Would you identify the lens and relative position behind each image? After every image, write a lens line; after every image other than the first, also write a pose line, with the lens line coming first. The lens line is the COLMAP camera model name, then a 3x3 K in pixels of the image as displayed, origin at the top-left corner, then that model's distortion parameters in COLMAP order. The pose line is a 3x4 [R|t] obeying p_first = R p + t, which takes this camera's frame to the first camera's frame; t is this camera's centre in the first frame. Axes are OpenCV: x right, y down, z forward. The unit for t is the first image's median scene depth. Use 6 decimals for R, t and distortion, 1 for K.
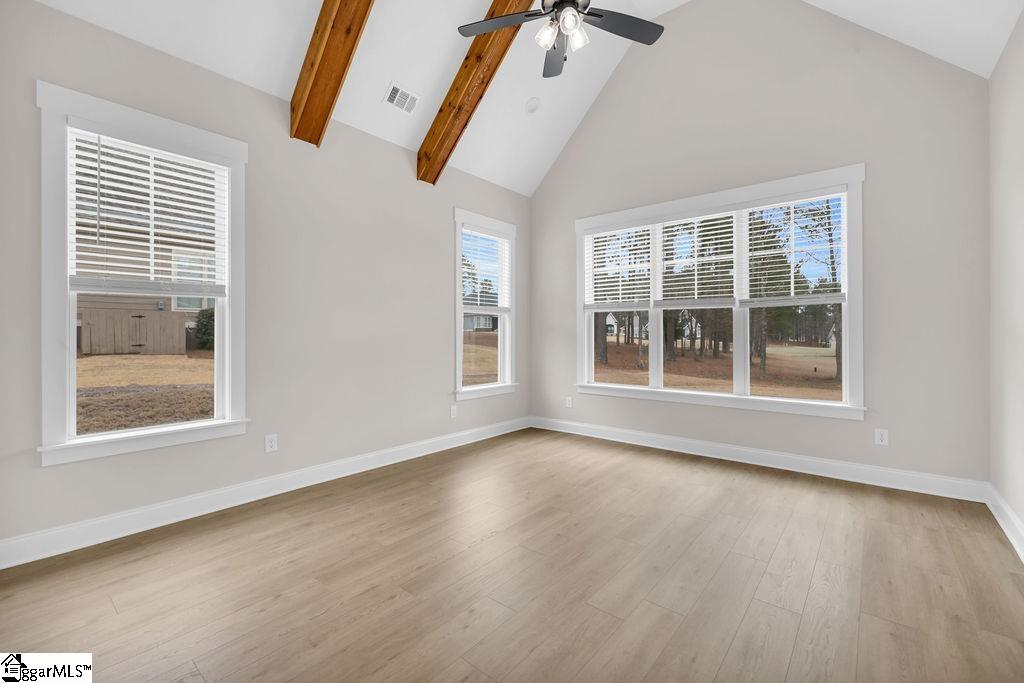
lens RADIAL K [[438.8, 0, 511.8], [0, 438.8, 335.0], [0, 0, 1]] dist [0.002085, 0.000066]
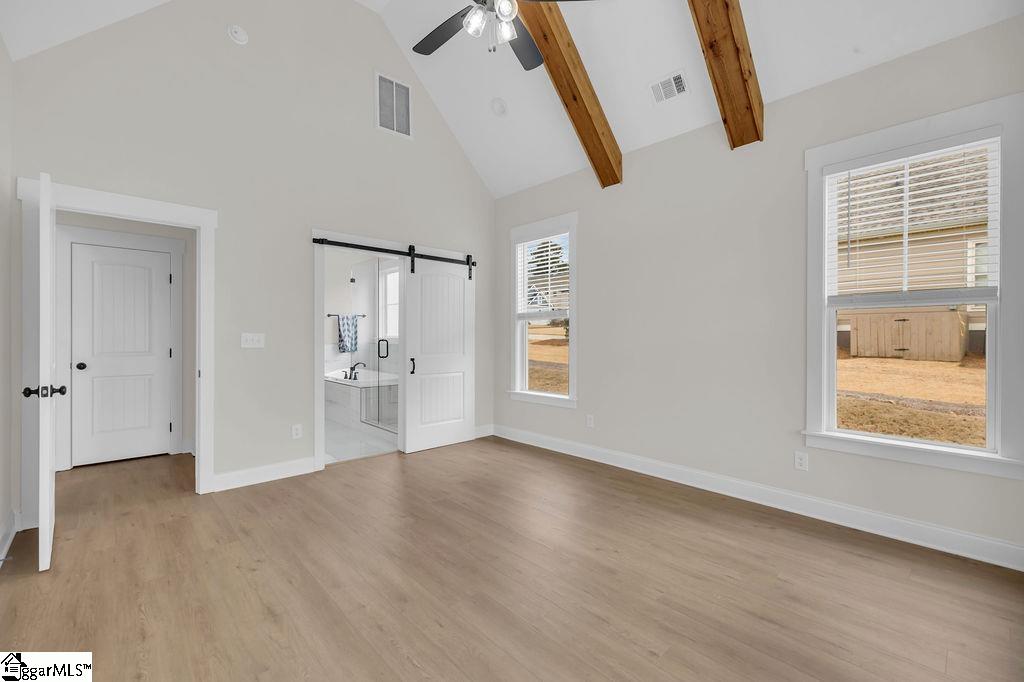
lens RADIAL K [[438.8, 0, 511.8], [0, 438.8, 334.5], [0, 0, 1]] dist [0.002085, 0.000066]
pose [[-0.130582, -0.001396, -0.991437, 0.588130], [-0.003534, 0.999993, -0.000943, -0.016222], [0.991431, 0.003381, -0.130586, 0.646765]]
